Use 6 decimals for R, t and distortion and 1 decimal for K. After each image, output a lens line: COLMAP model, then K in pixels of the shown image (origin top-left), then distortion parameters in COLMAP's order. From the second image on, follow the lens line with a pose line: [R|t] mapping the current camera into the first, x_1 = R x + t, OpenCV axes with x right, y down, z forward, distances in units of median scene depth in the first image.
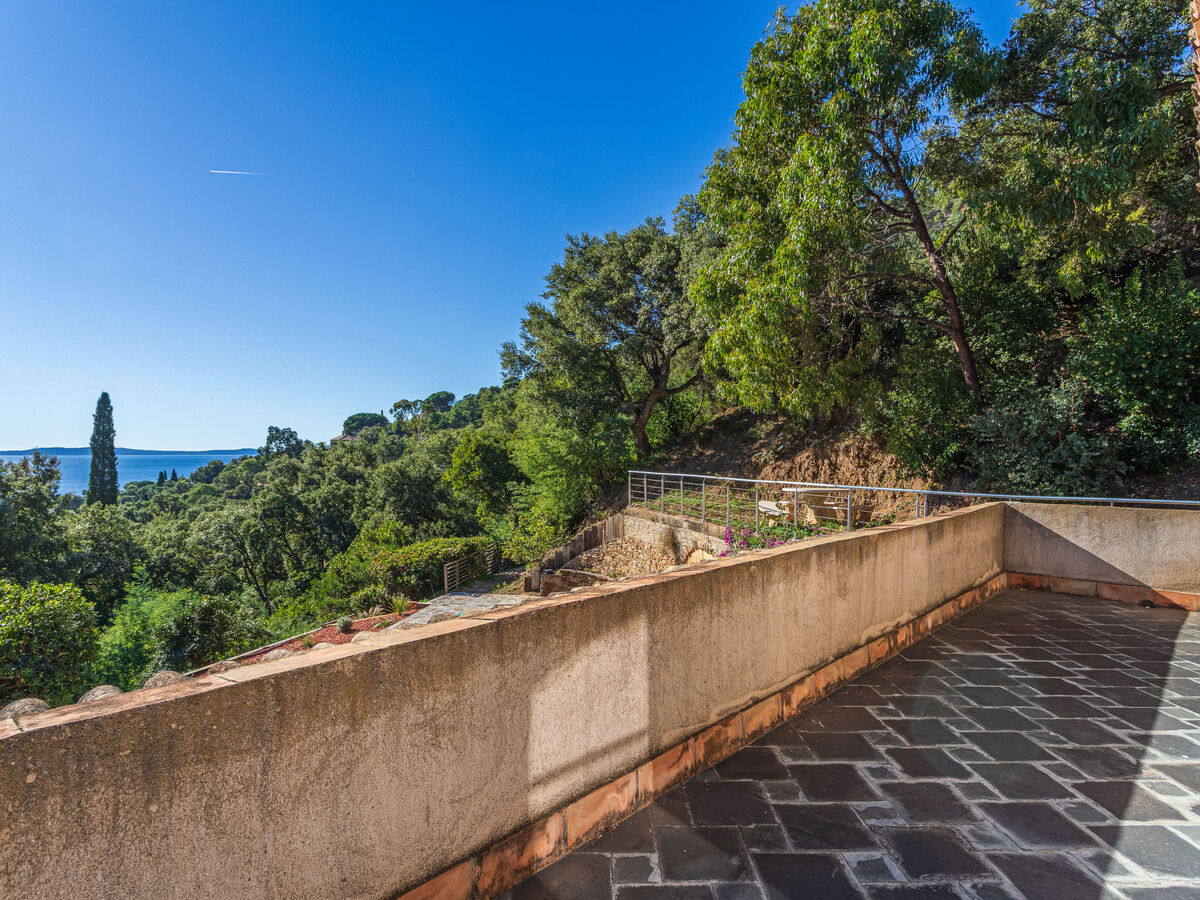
lens RADIAL K [[637.2, 0, 597.4], [0, 637.2, 453.6], [0, 0, 1]] dist [0.002717, 0.003277]
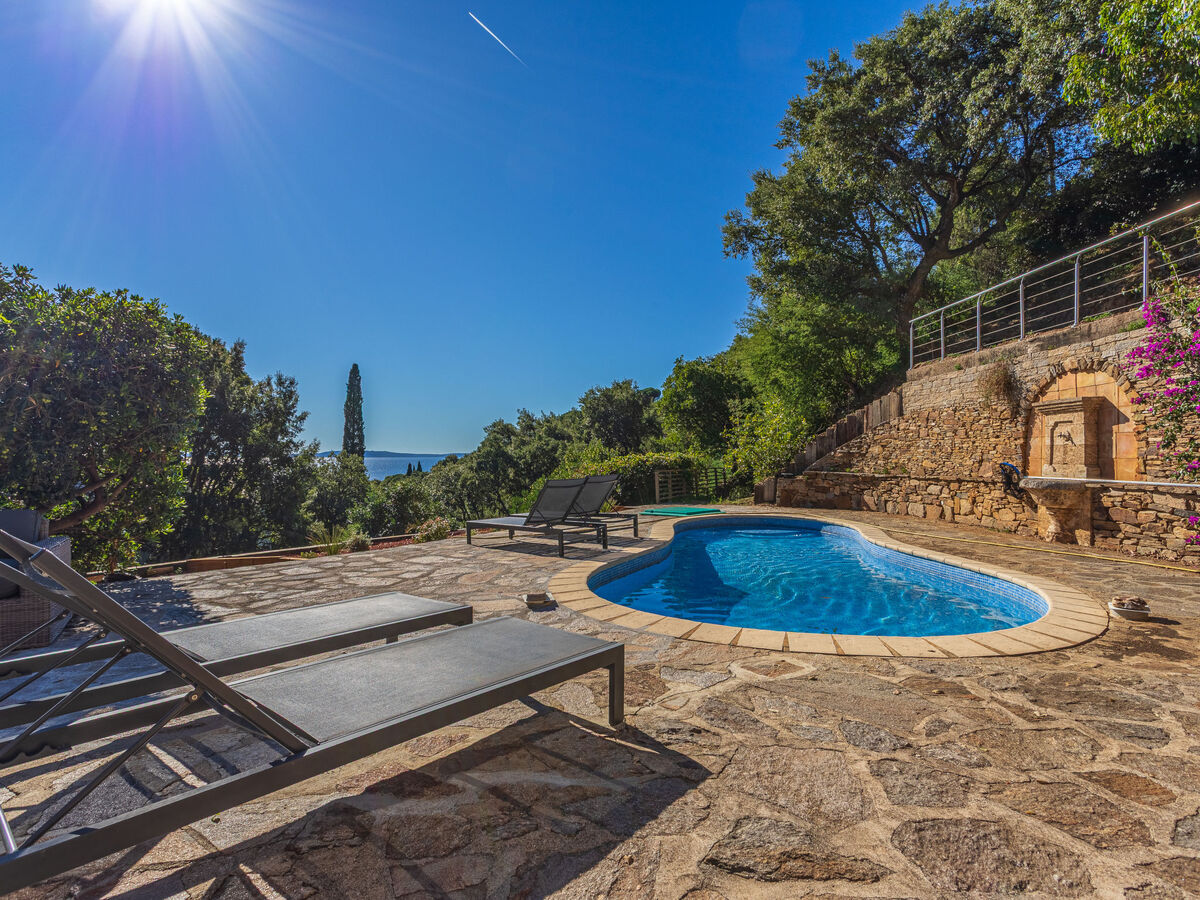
lens RADIAL K [[637.2, 0, 598.4], [0, 637.2, 447.5], [0, 0, 1]] dist [0.002717, 0.003277]
pose [[0.950606, 0.000324, -0.310401, -0.024050], [-0.004270, 0.999918, -0.012034, 0.070932], [0.310372, 0.012765, 0.950529, 0.085232]]
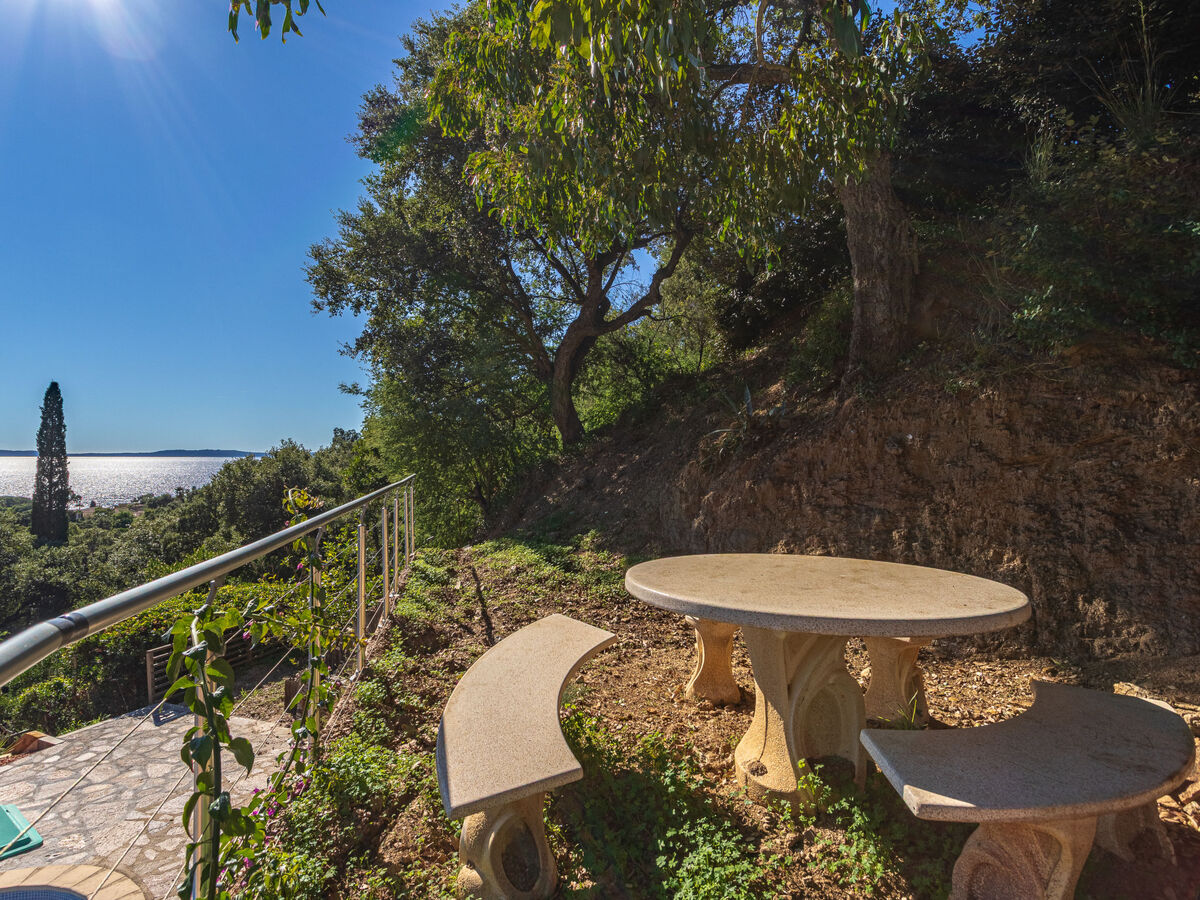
lens RADIAL K [[637.2, 0, 600.7], [0, 637.2, 452.8], [0, 0, 1]] dist [0.002717, 0.003277]
pose [[0.993955, 0.001970, -0.109773, 0.087113], [-0.002625, 0.999980, -0.005828, 0.006018], [0.109760, 0.006081, 0.993940, 0.234063]]
